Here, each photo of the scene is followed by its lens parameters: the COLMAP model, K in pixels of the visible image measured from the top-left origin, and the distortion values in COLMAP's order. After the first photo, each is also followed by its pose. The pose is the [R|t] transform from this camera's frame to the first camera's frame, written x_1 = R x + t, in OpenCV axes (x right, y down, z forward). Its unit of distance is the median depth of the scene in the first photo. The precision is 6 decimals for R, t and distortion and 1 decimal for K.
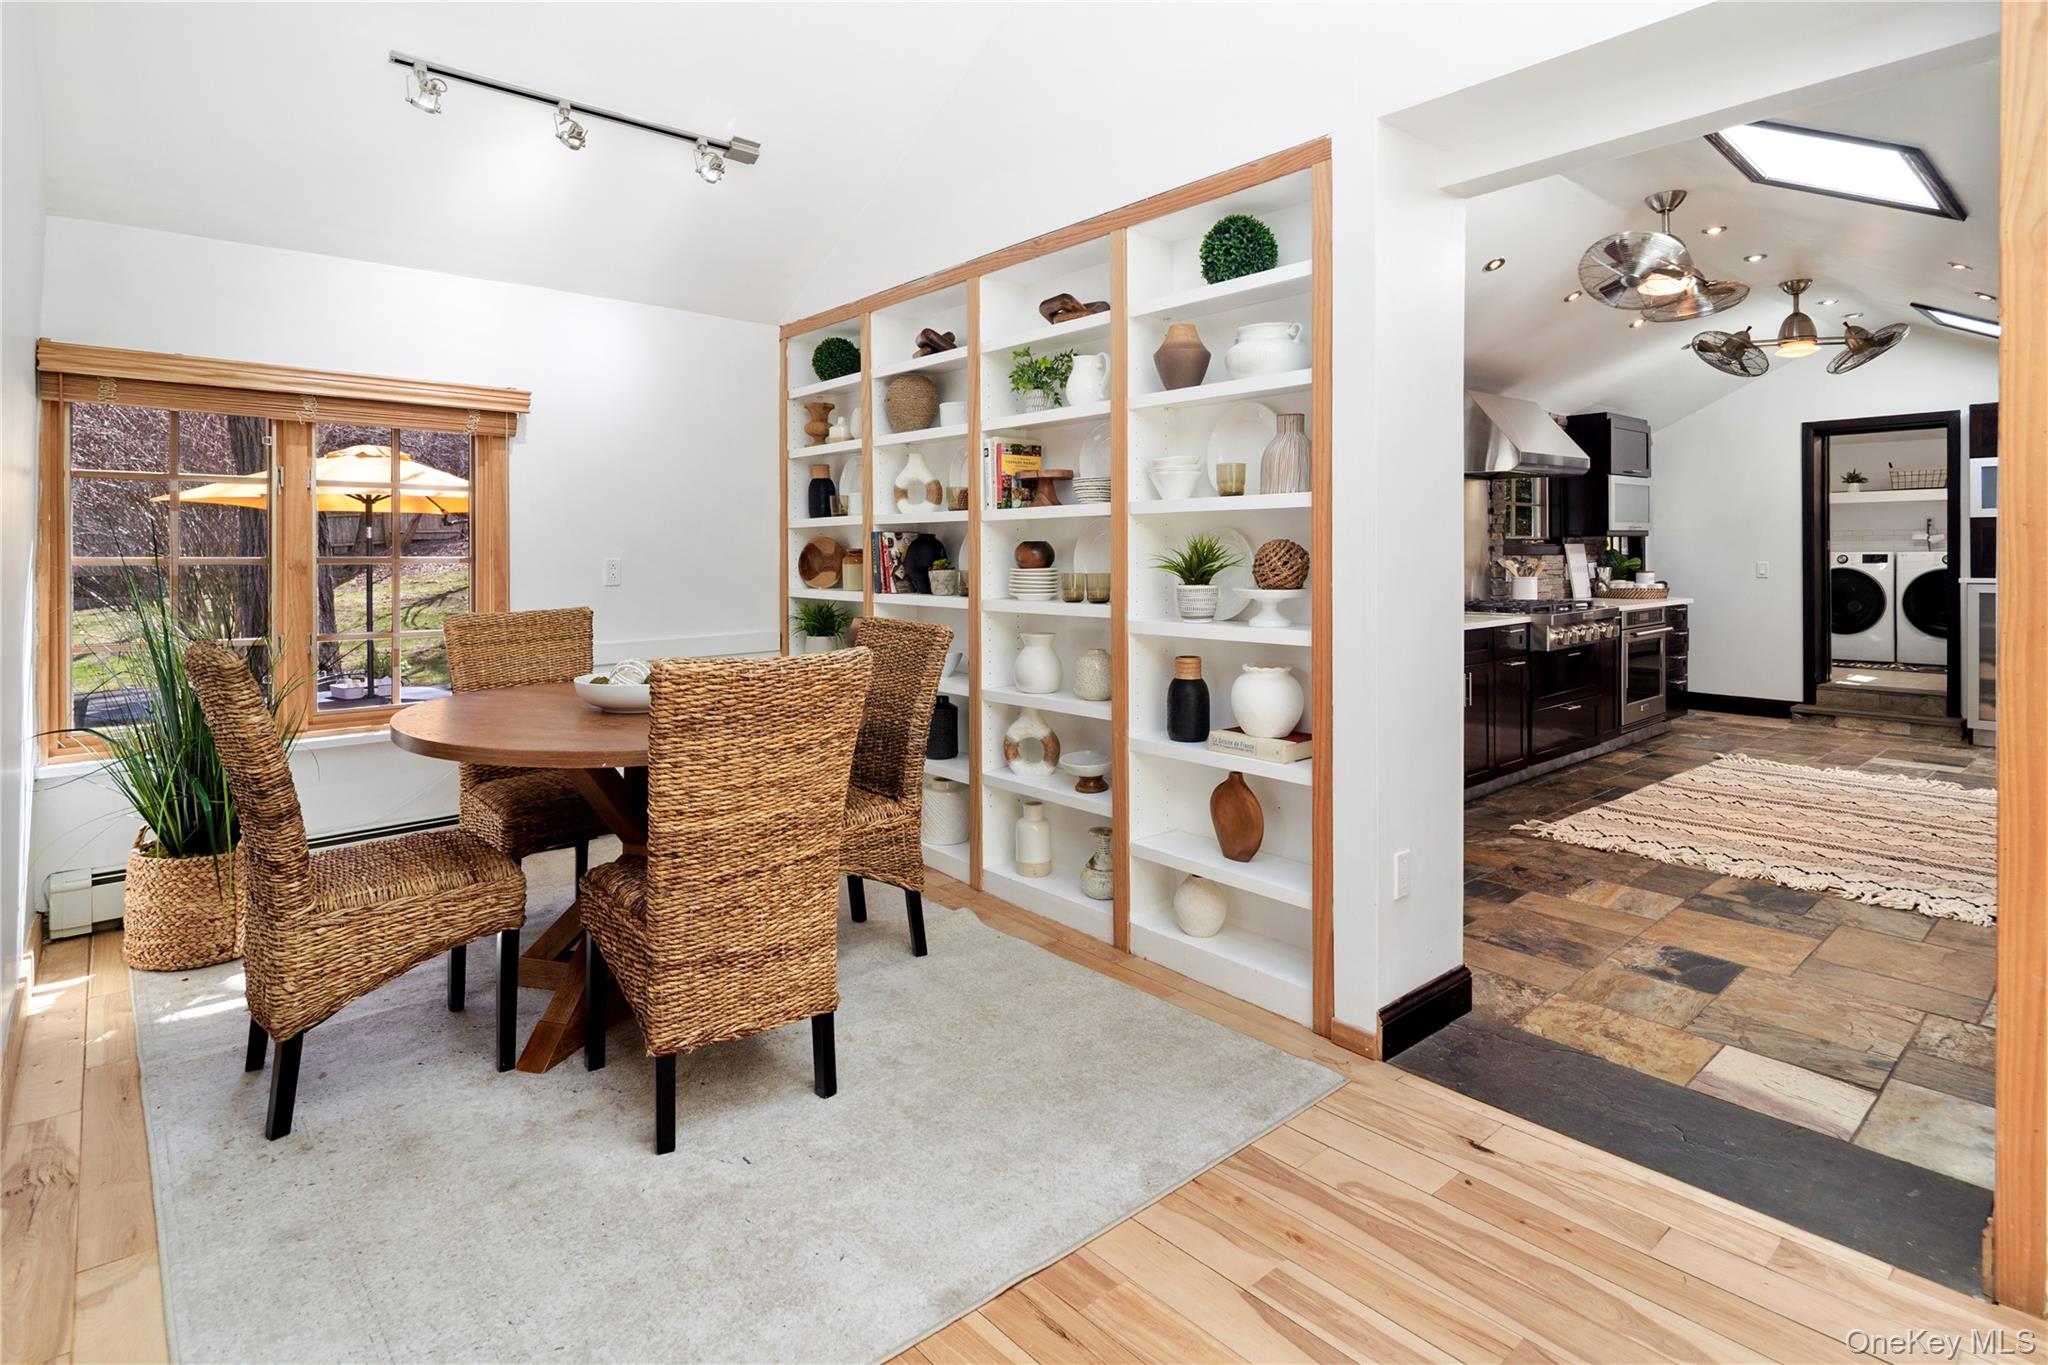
lens RADIAL K [[1016.9, 0, 1031.9], [0, 1016.9, 574.2], [0, 0, 1]] dist [0.008925, -0.005598]
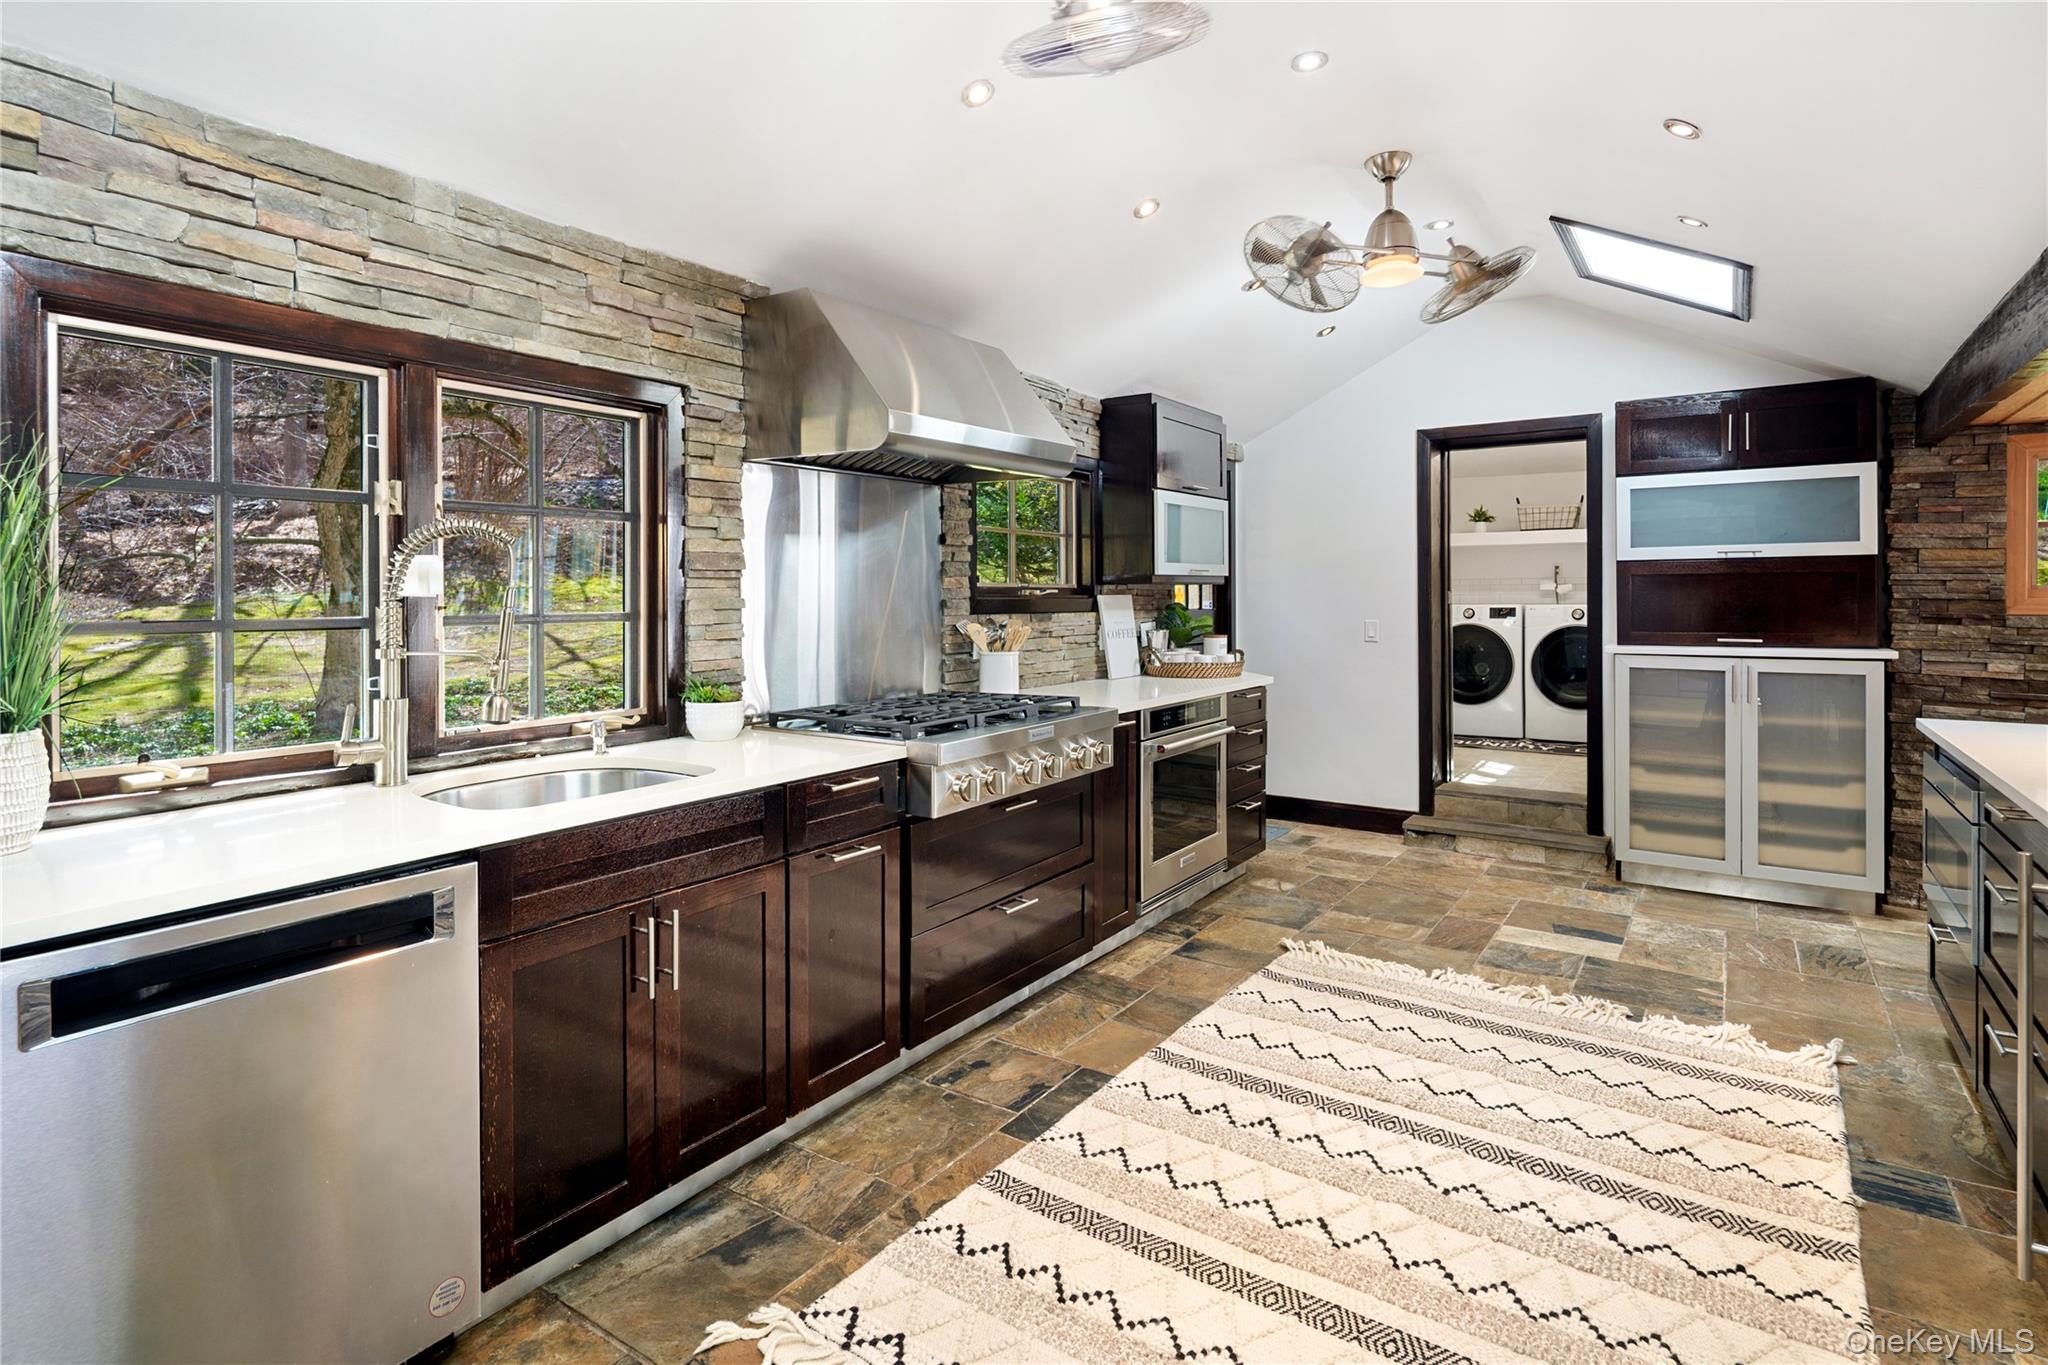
lens RADIAL K [[1016.9, 0, 1012.4], [0, 1016.9, 619.6], [0, 0, 1]] dist [0.008925, -0.005598]
pose [[0.970738, -0.002864, 0.240125, 0.253444], [0.002687, 0.999996, 0.001066, -0.012293], [-0.240127, -0.000390, 0.970741, 0.307109]]
